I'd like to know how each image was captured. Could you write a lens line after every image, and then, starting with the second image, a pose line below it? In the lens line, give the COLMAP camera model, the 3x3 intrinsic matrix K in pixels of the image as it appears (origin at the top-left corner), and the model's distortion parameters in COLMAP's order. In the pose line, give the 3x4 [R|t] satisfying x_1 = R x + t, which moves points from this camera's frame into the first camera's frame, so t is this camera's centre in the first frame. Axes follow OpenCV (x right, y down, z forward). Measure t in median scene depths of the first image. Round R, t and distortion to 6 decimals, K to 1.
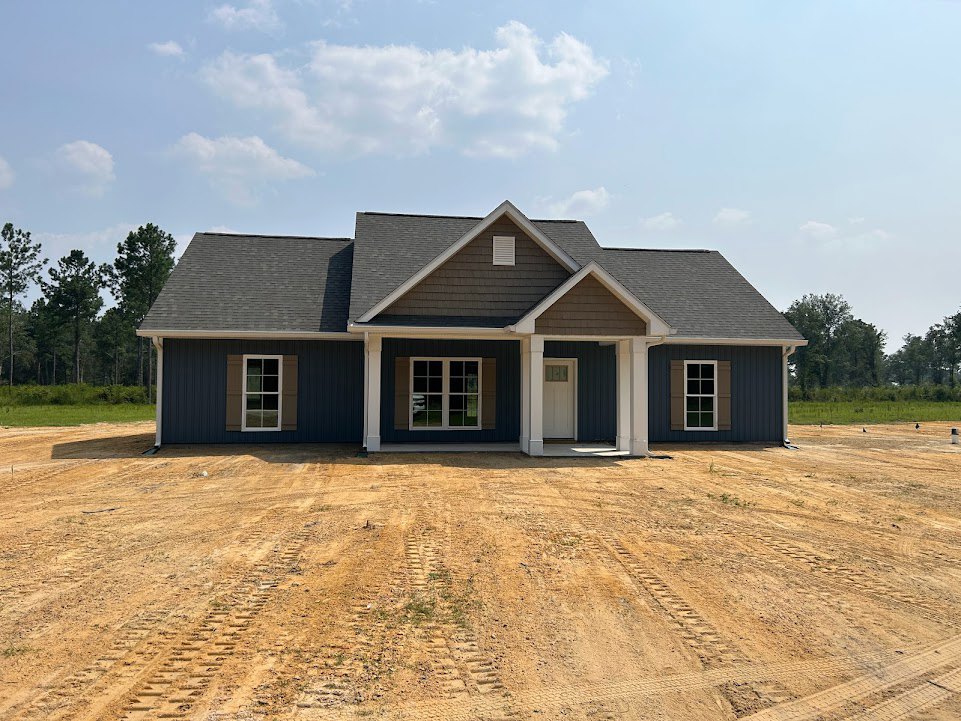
lens RADIAL K [[729.6, 0, 494.0], [0, 729.6, 363.0], [0, 0, 1]] dist [0.002893, -0.002362]
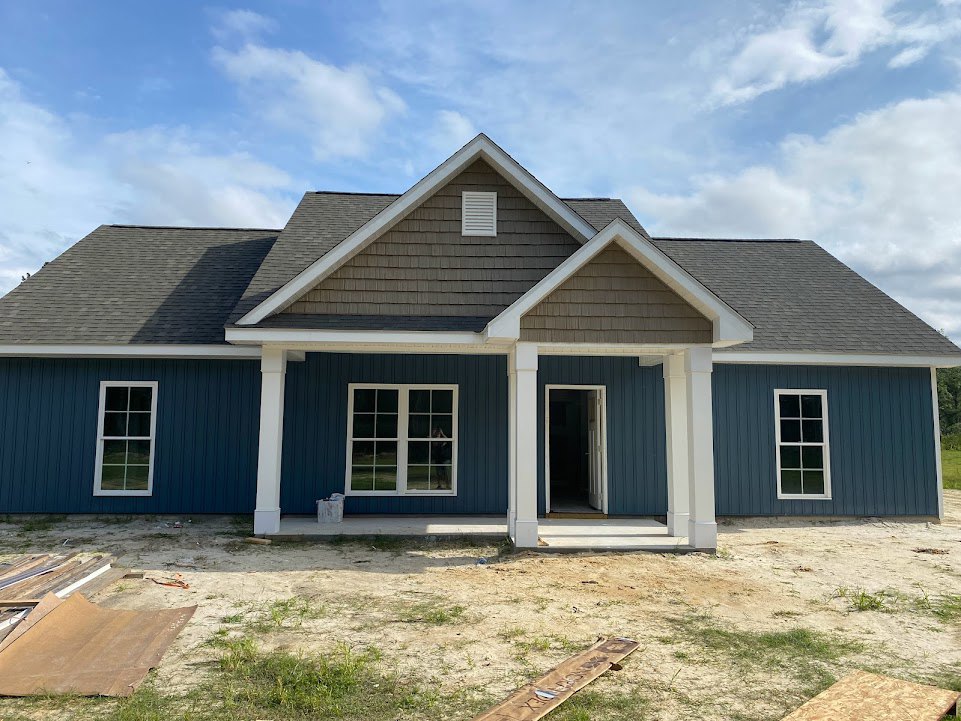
lens RADIAL K [[743.2, 0, 485.2], [0, 743.2, 348.9], [0, 0, 1]] dist [0.042614, -0.035221]
pose [[0.995610, -0.007786, -0.093270, 0.076167], [0.000474, 0.996940, -0.078165, 0.014055], [0.093593, 0.077778, 0.992568, 0.354980]]
